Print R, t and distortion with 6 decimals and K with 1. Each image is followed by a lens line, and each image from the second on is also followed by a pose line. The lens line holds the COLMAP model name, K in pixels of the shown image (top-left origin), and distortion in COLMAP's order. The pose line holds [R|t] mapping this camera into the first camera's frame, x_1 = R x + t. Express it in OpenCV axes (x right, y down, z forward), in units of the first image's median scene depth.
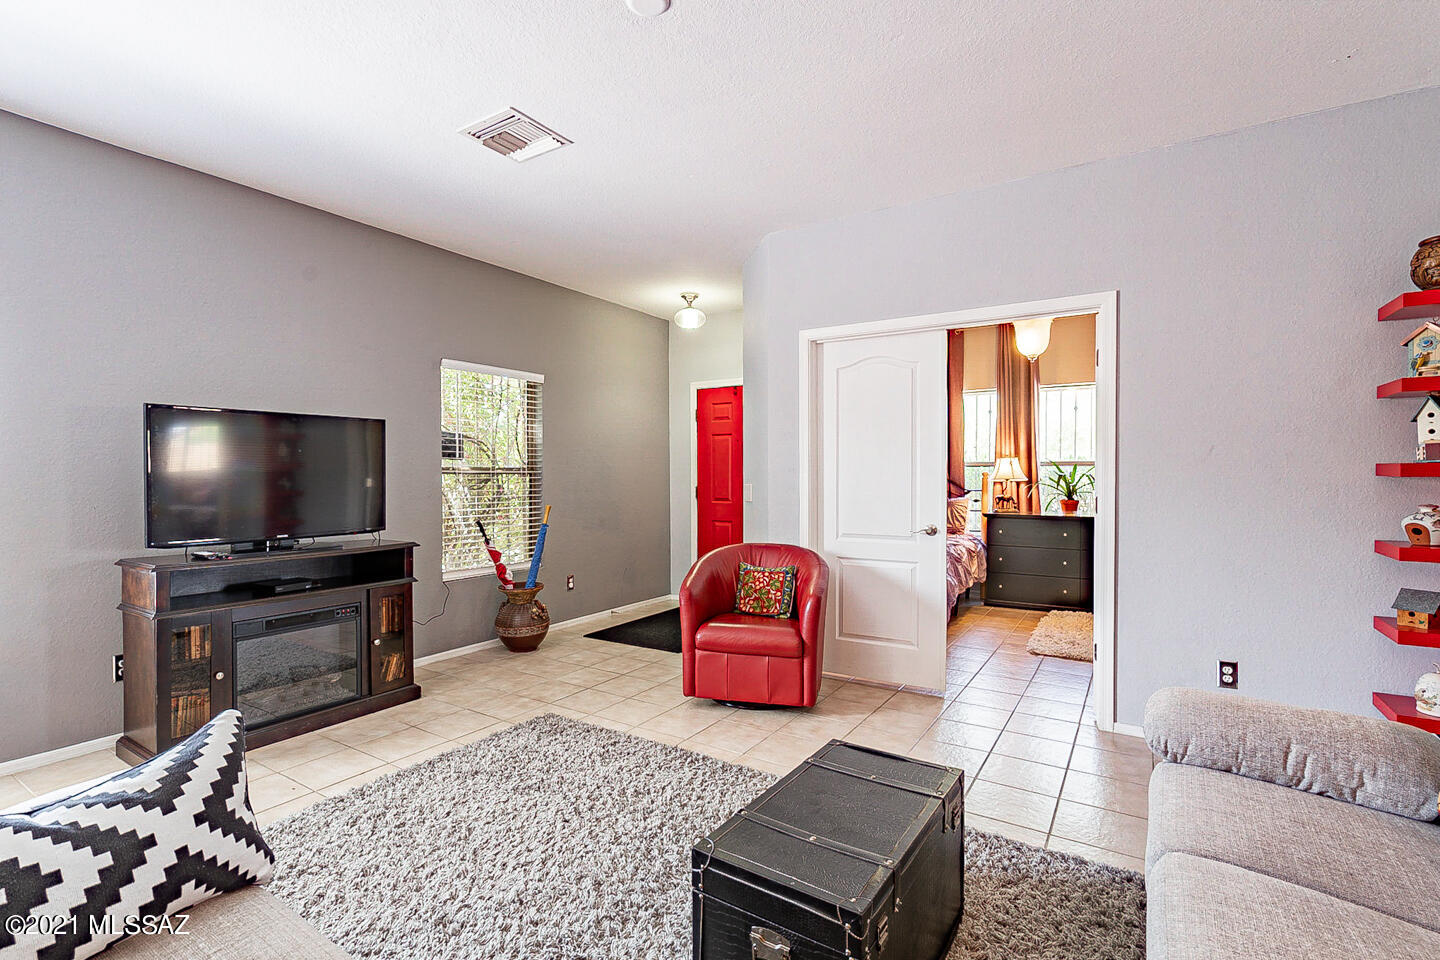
lens RADIAL K [[672.4, 0, 707.2], [0, 672.4, 478.7], [0, 0, 1]] dist [-0.002251, -0.000152]
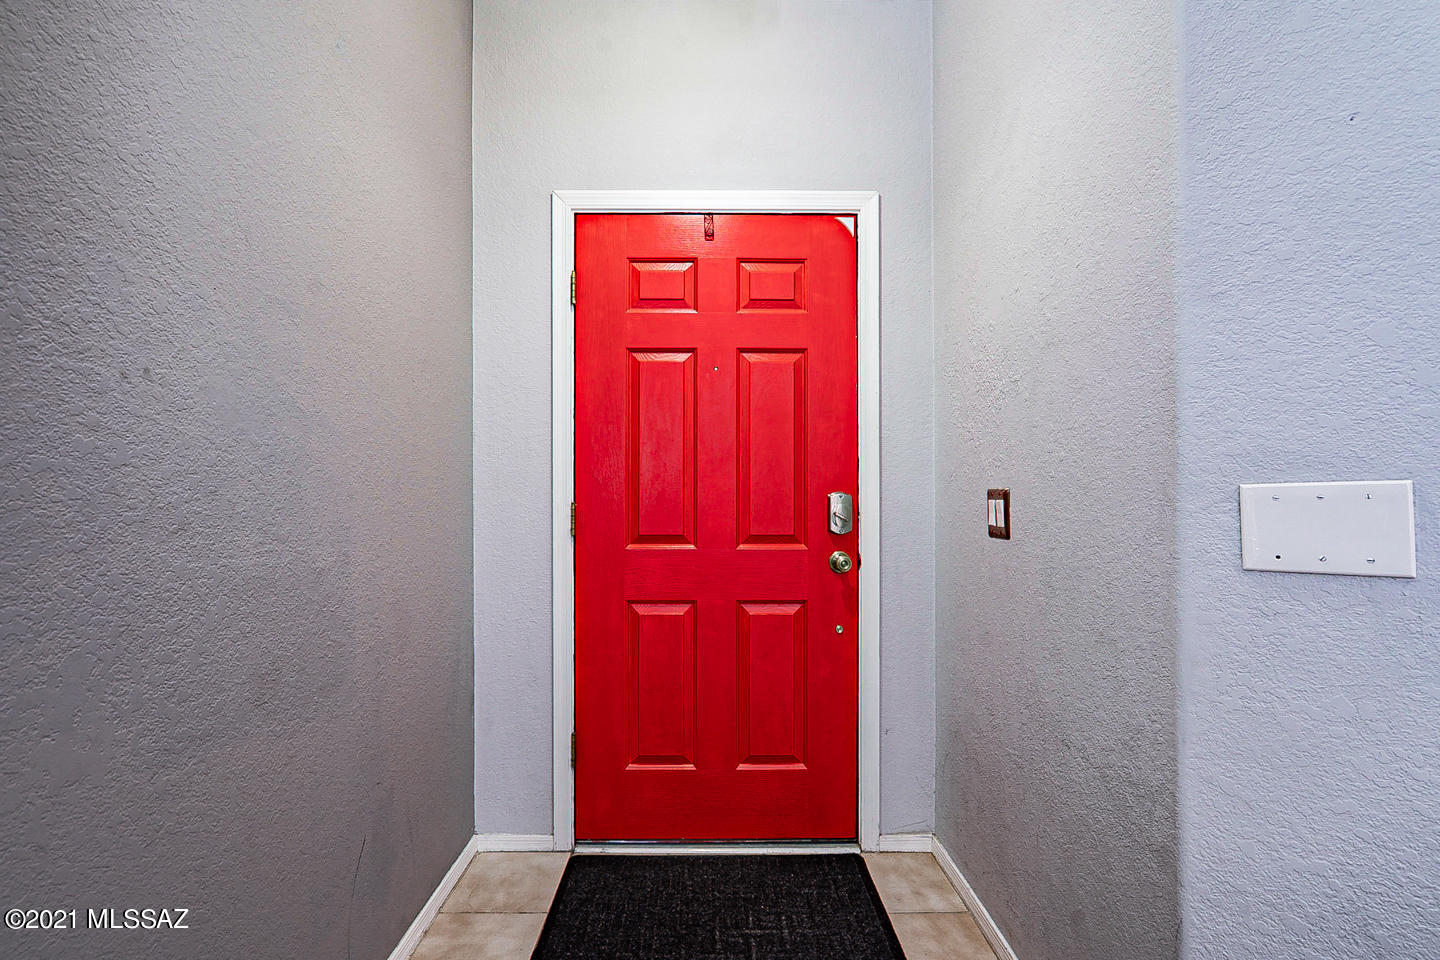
lens RADIAL K [[651.4, 0, 711.8], [0, 651.4, 490.2], [0, 0, 1]] dist [-0.001033, -0.000092]
pose [[0.832368, 0.004246, 0.554207, -0.193852], [0.000215, 0.999968, -0.007985, 0.012633], [-0.554223, 0.006766, 0.832340, 0.993385]]
